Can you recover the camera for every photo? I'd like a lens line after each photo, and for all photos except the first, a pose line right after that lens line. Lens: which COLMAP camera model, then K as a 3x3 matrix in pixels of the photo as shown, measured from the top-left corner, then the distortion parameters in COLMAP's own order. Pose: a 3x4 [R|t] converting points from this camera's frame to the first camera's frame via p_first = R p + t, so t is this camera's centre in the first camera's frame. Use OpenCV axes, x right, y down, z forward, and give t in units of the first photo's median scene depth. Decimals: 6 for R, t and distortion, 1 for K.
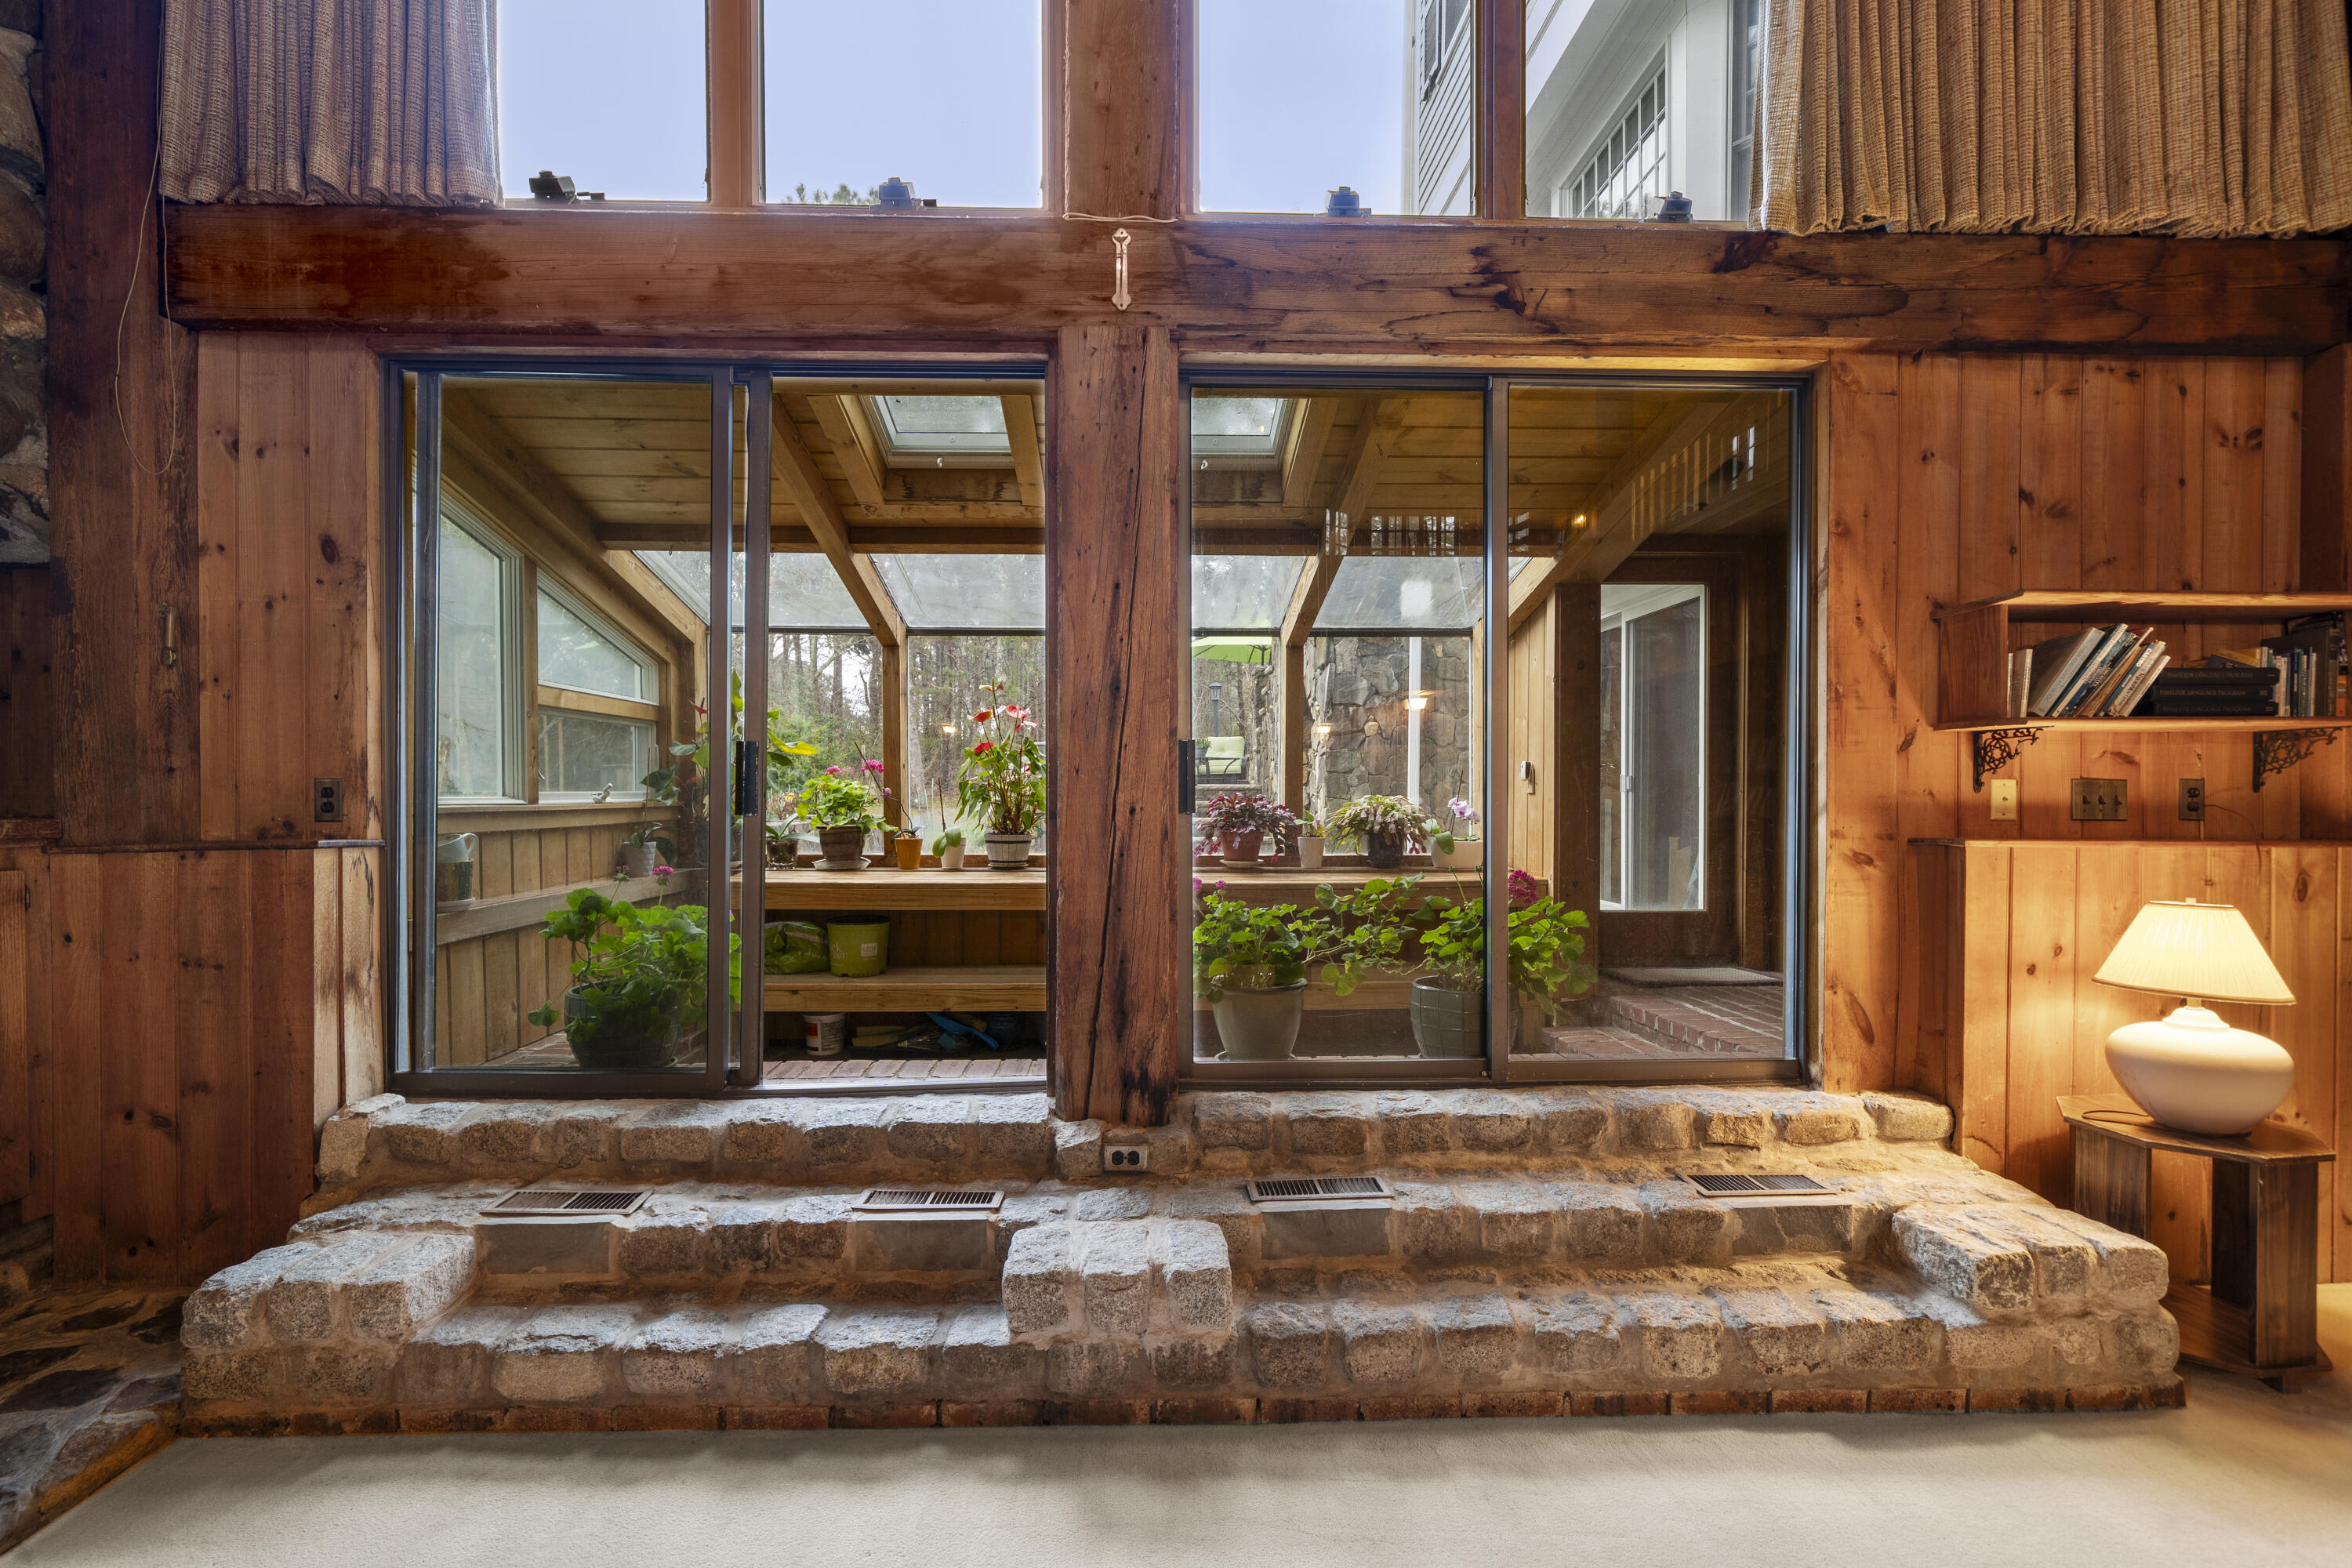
lens RADIAL K [[1032.5, 0, 1170.3], [0, 1032.5, 816.7], [0, 0, 1]] dist [-0.000399, 0.000088]
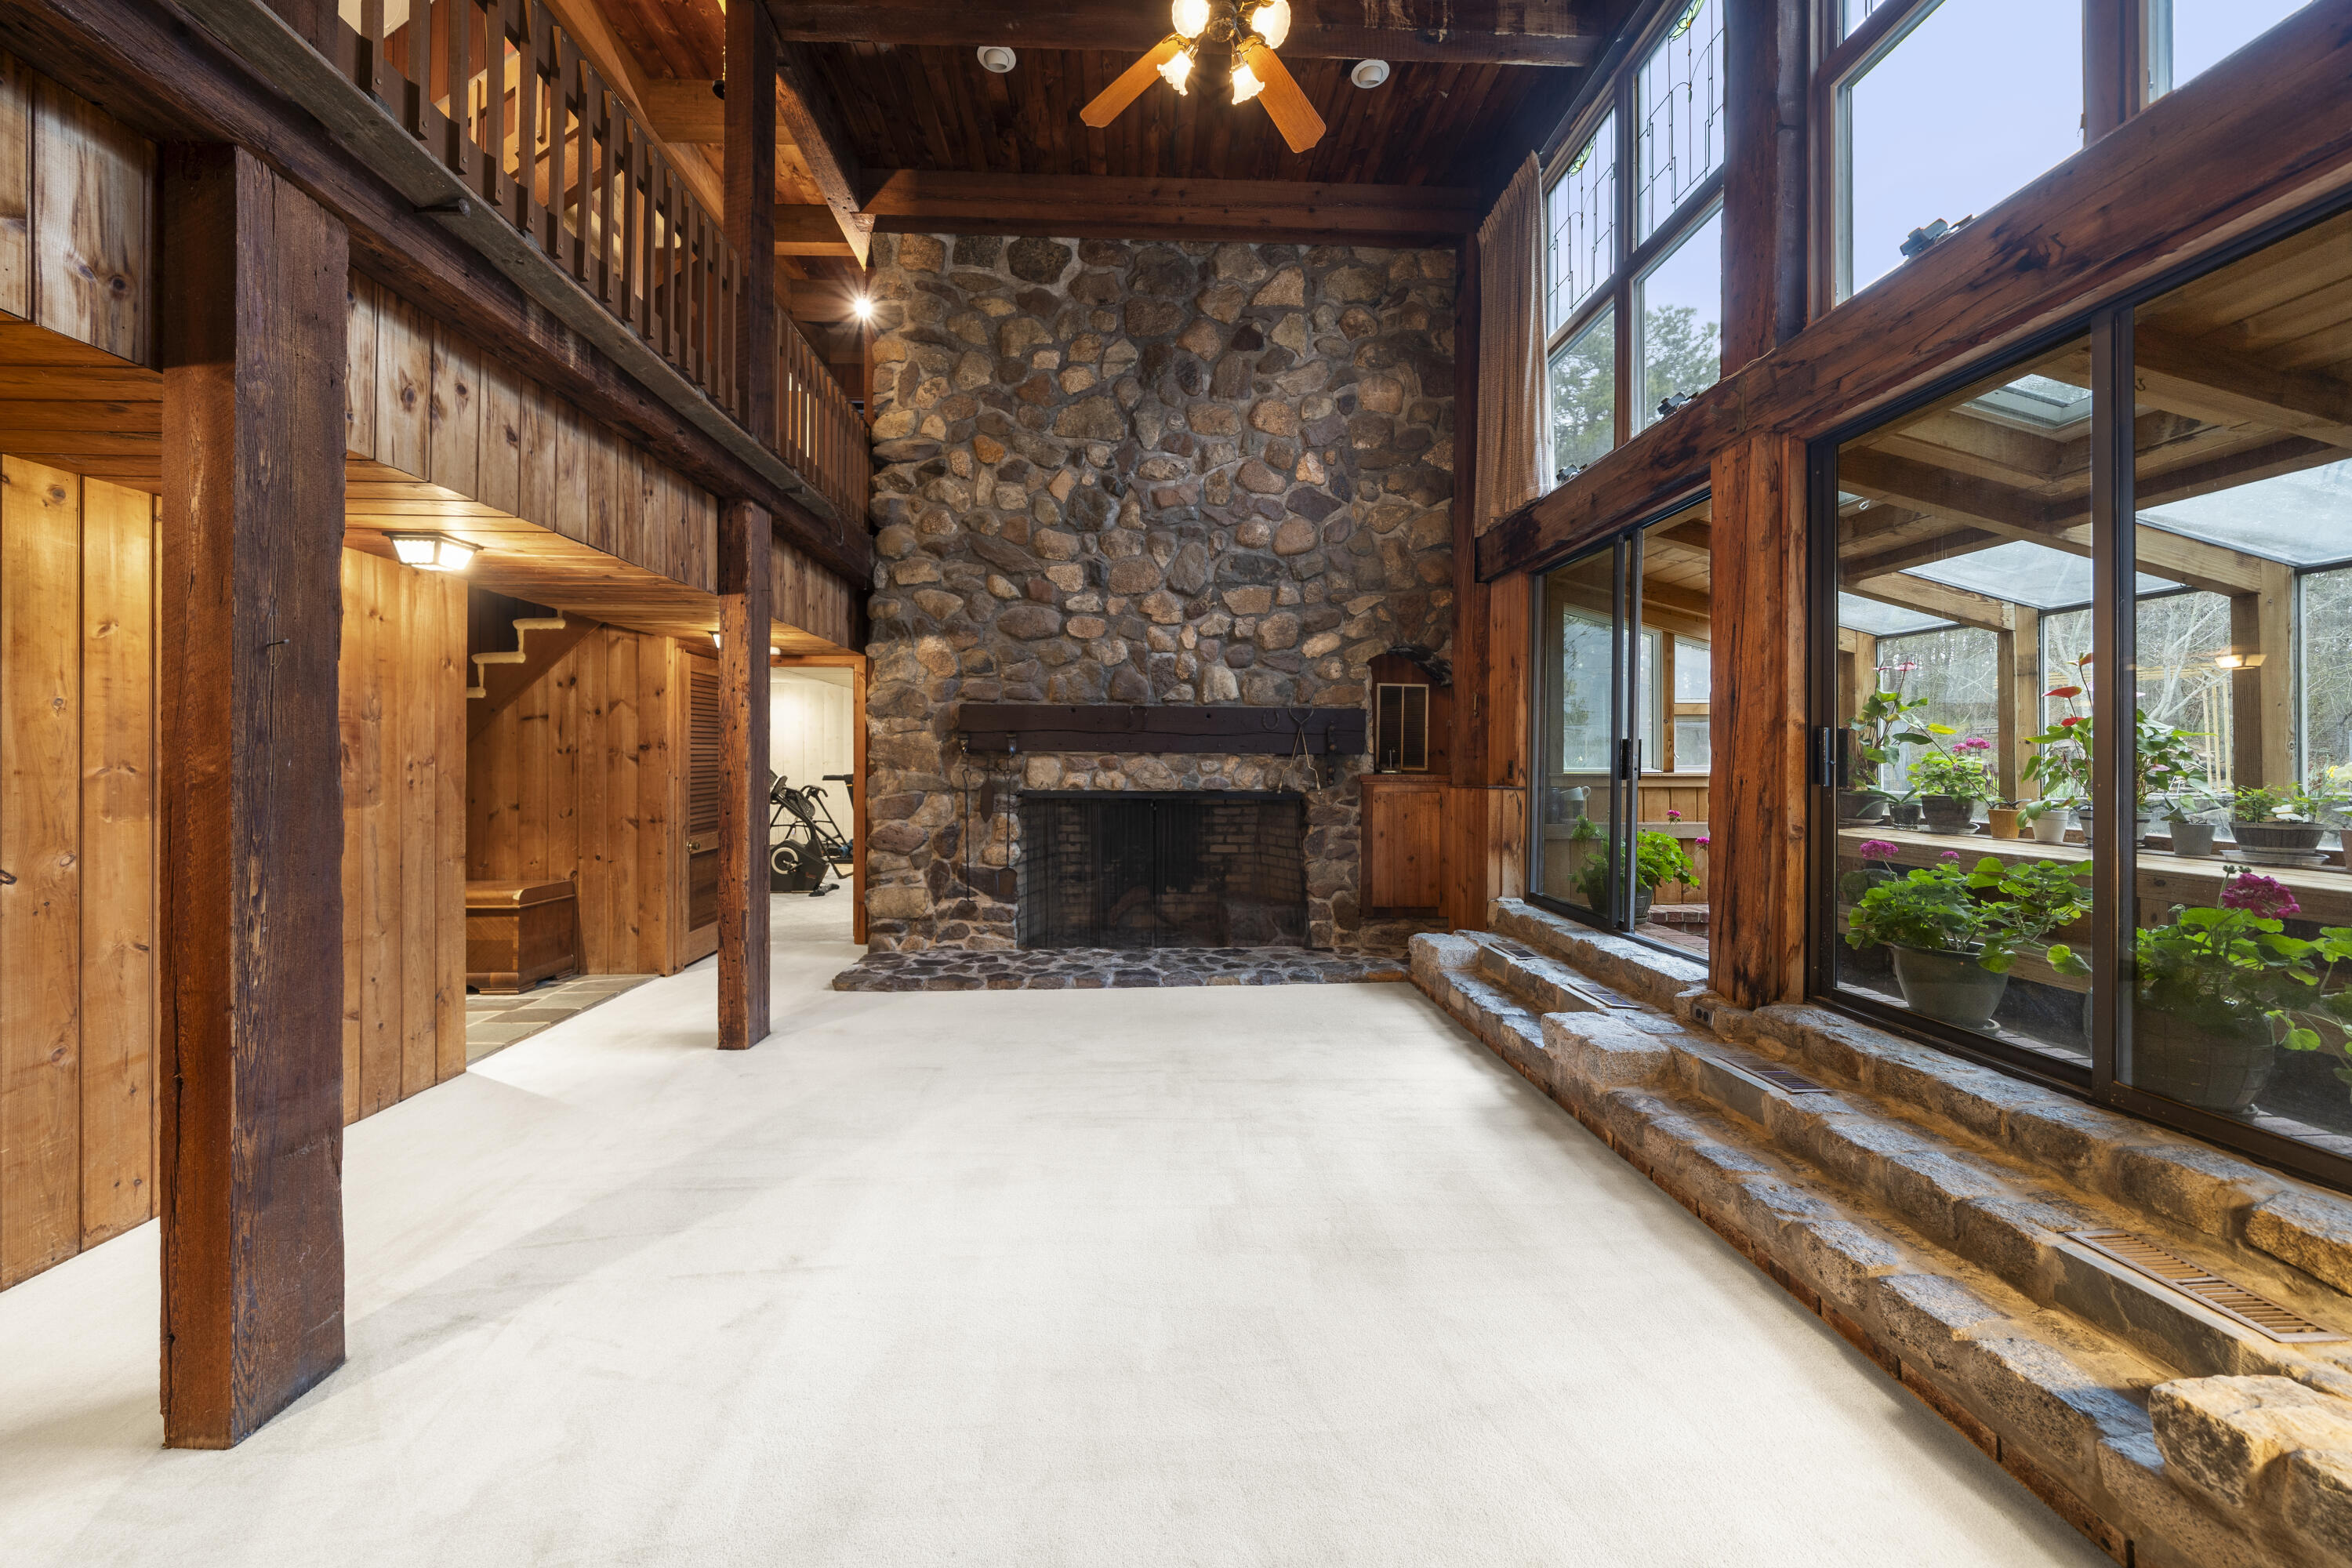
lens RADIAL K [[909.0, 0, 1167.7], [0, 909.0, 778.1], [0, 0, 1]] dist [-0.002139, -0.000092]
pose [[0.000114, 0.020241, -0.999795, 1.279092], [-0.024718, 0.999490, 0.020232, -0.018447], [0.999694, 0.024710, 0.000614, 0.223161]]
